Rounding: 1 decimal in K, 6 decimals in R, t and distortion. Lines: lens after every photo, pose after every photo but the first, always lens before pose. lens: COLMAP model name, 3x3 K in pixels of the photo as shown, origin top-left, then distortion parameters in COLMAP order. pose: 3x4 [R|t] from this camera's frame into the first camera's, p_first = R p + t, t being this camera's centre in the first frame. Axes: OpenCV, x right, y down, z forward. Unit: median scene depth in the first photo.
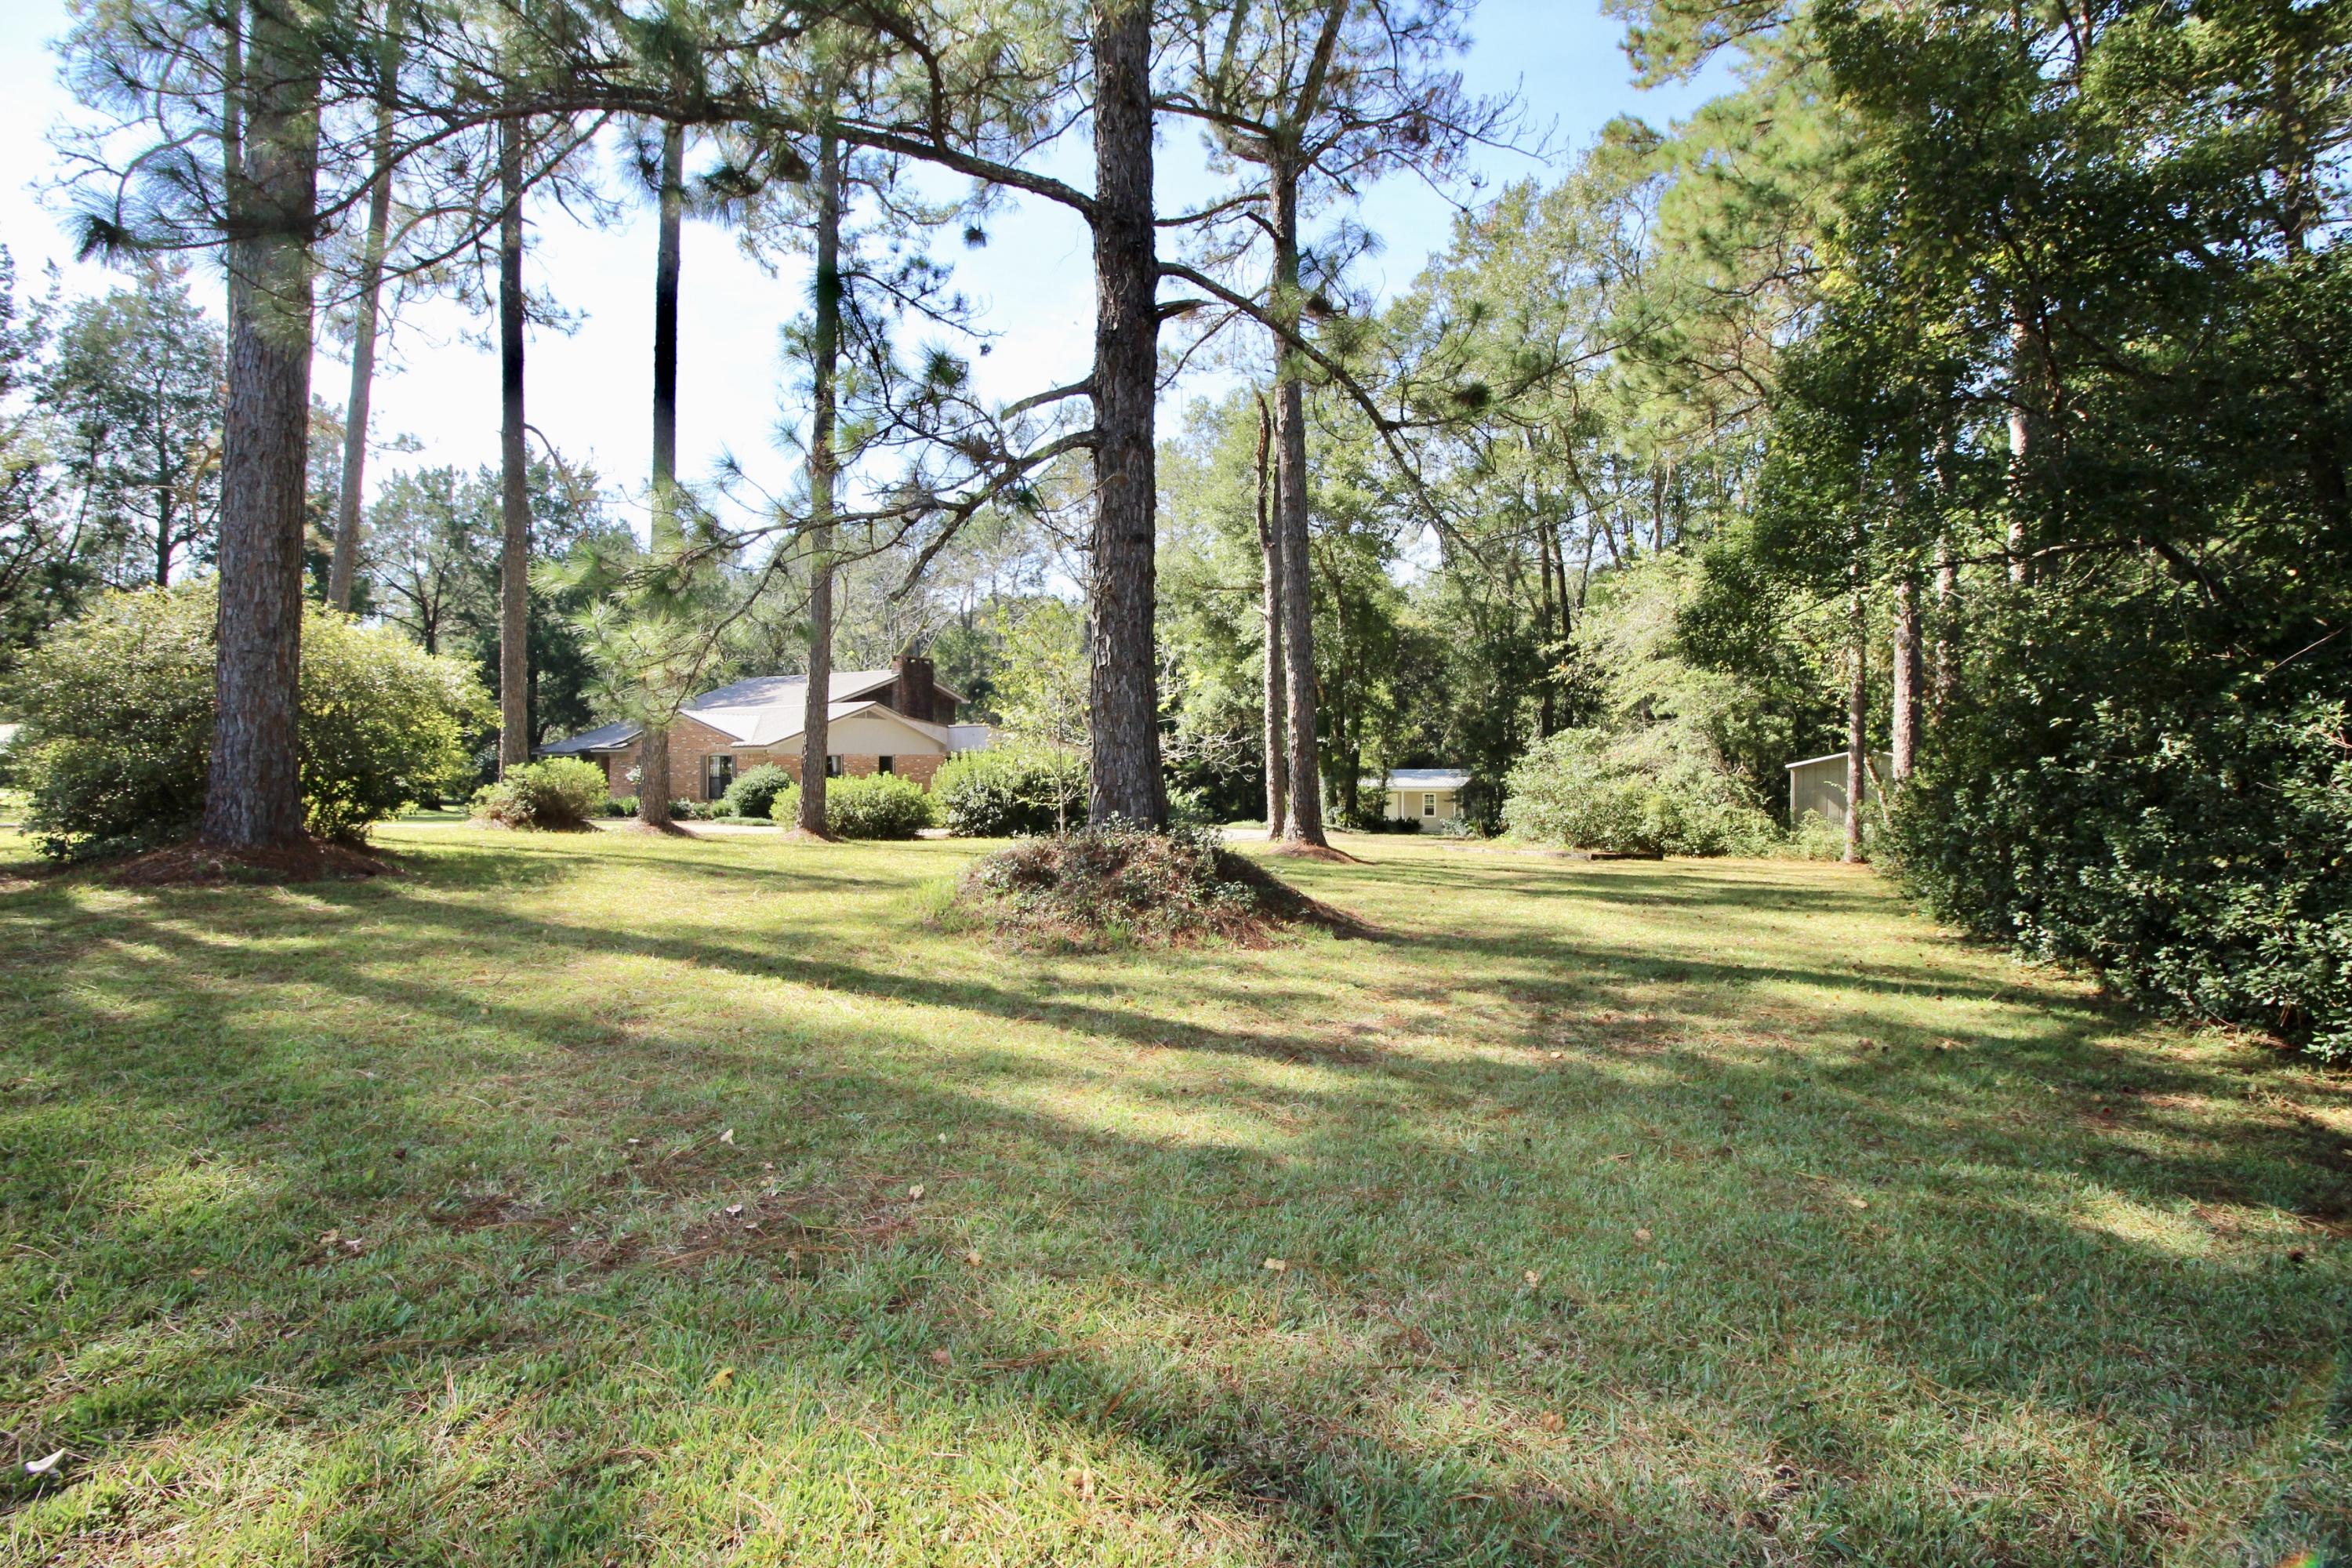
lens RADIAL K [[1097.0, 0, 1190.7], [0, 1097.0, 764.4], [0, 0, 1]] dist [-0.001707, -0.006744]
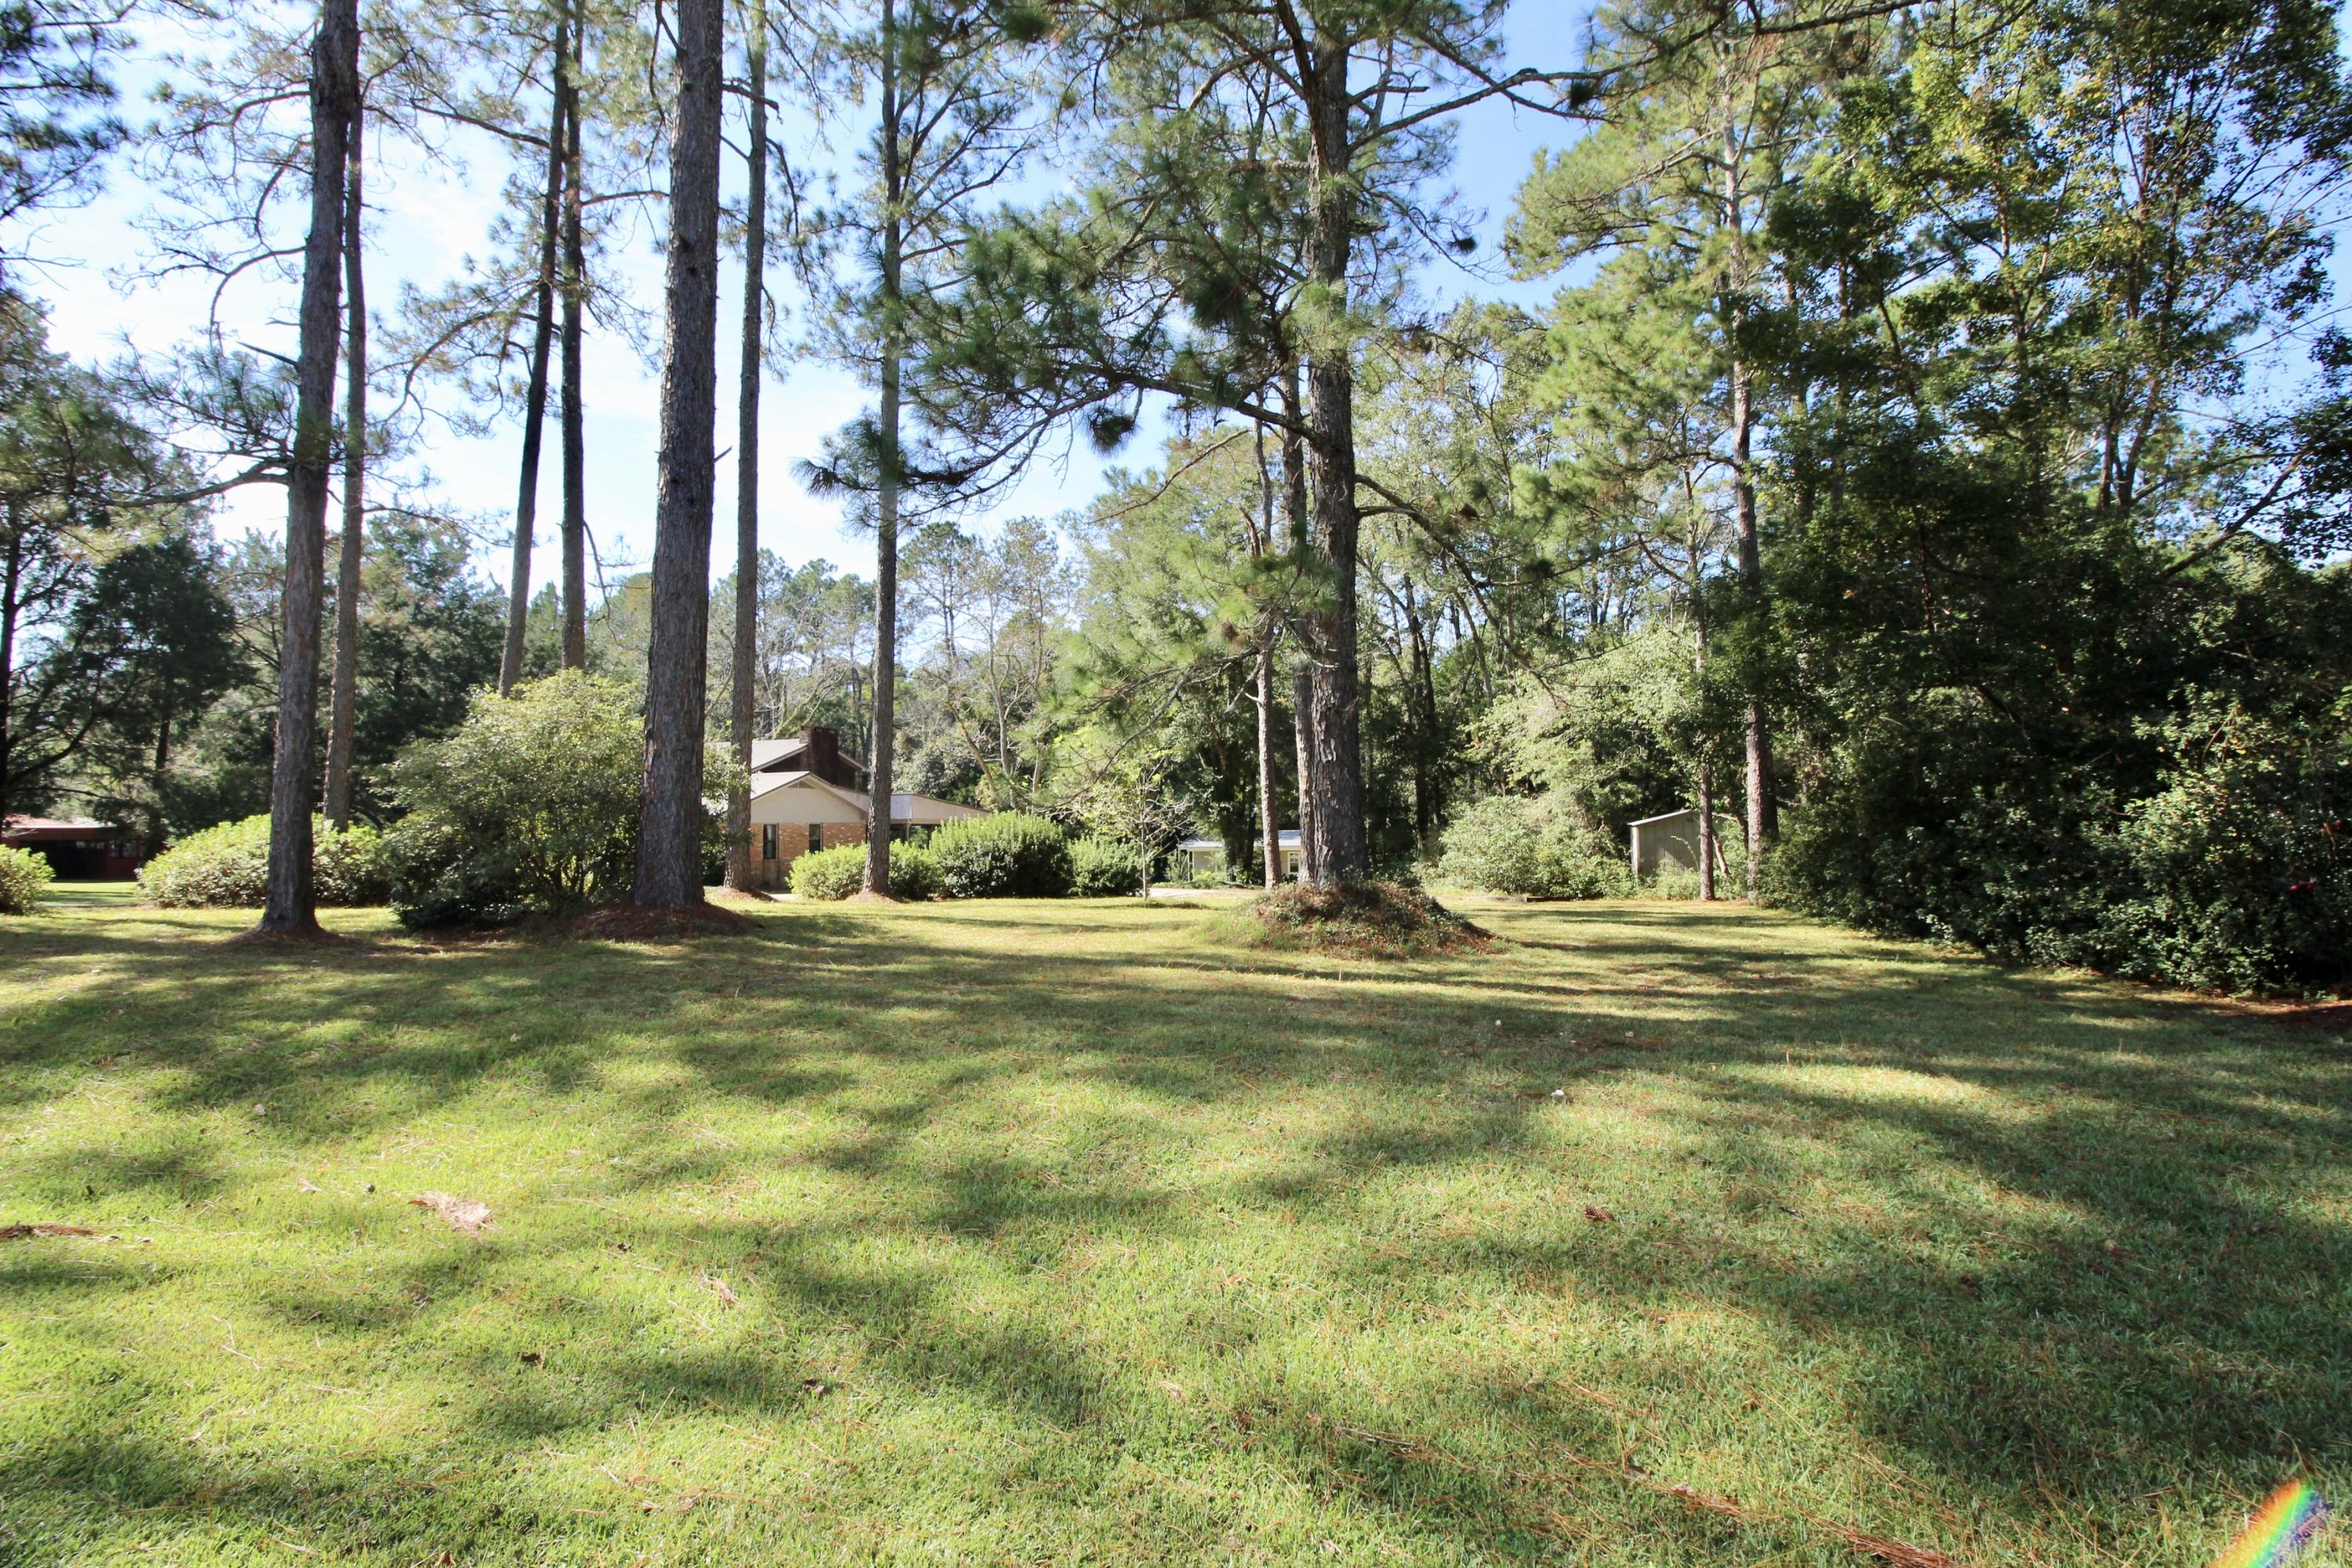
lens RADIAL K [[1097.0, 0, 1190.7], [0, 1097.0, 764.4], [0, 0, 1]] dist [-0.001707, -0.006744]
pose [[0.981971, -0.002269, 0.189018, -0.196933], [0.012886, 0.998406, -0.054958, -0.004467], [-0.188592, 0.056403, 0.980435, -0.127499]]
